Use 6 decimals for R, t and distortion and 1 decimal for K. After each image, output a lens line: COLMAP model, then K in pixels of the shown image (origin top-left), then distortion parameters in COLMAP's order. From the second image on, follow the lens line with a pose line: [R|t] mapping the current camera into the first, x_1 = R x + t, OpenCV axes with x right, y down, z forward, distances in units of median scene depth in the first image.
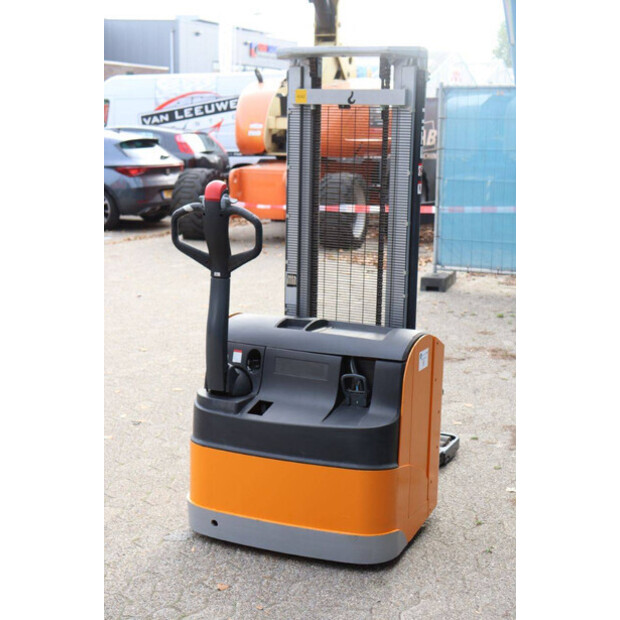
lens RADIAL K [[1007.3, 0, 310.8], [0, 1007.3, 308.6], [0, 0, 1]] dist [0.156767, 0.000000]
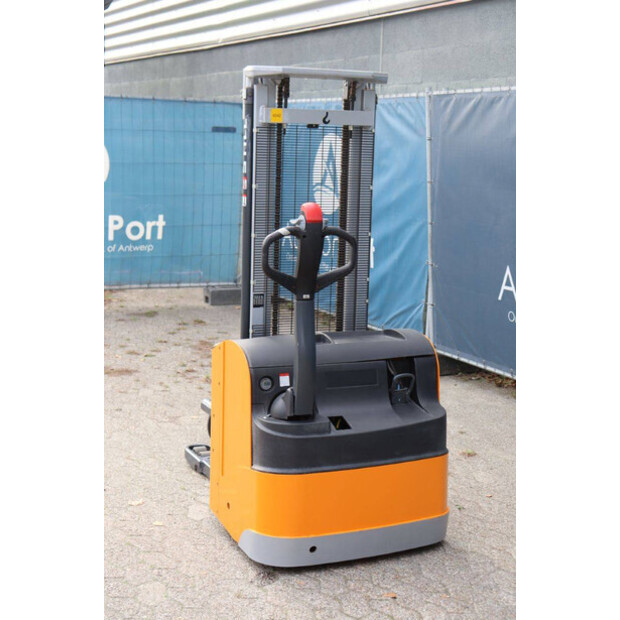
lens RADIAL K [[1116.7, 0, 309.0], [0, 1116.7, 310.6], [0, 0, 1]] dist [0.208024, 0.000000]
pose [[0.654256, -0.120586, 0.746598, -0.885354], [0.129699, 0.990471, 0.046317, -0.068868], [-0.745069, 0.066530, 0.663661, 0.264584]]
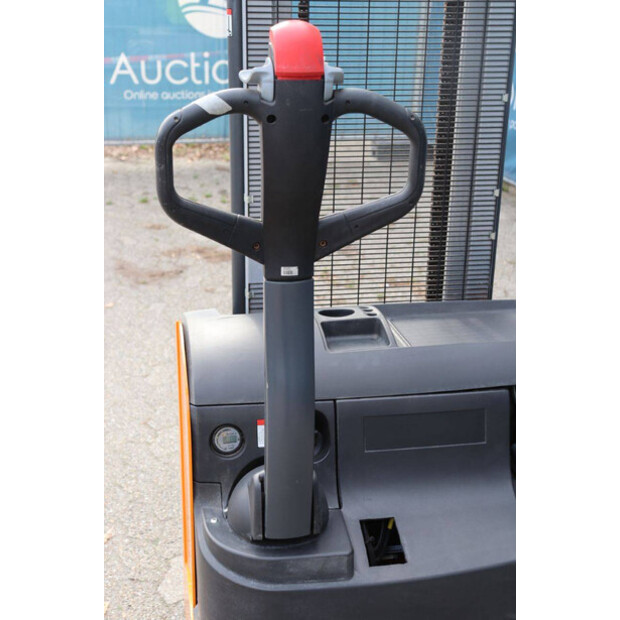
lens RADIAL K [[918.3, 0, 307.6], [0, 918.3, 306.7], [0, 0, 1]] dist [0.118572, 0.000000]
pose [[0.813137, -0.204849, 0.544835, -0.276726], [0.113784, 0.973908, 0.196356, -0.087509], [-0.570843, -0.097671, 0.815230, 0.683843]]
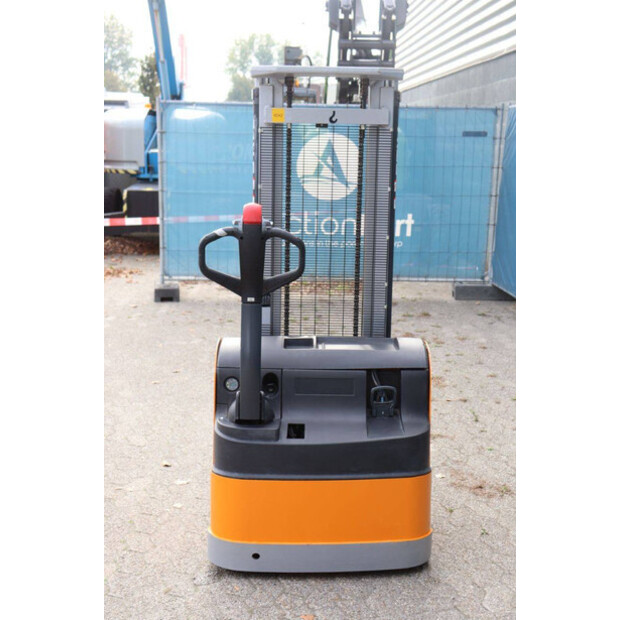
lens RADIAL K [[971.1, 0, 313.4], [0, 971.1, 312.2], [0, 0, 1]] dist [0.131376, 0.000000]
pose [[0.897352, -0.083545, 0.433335, -0.431214], [0.083156, 0.996338, 0.019888, -0.034543], [-0.433410, 0.018188, 0.901013, 0.131869]]
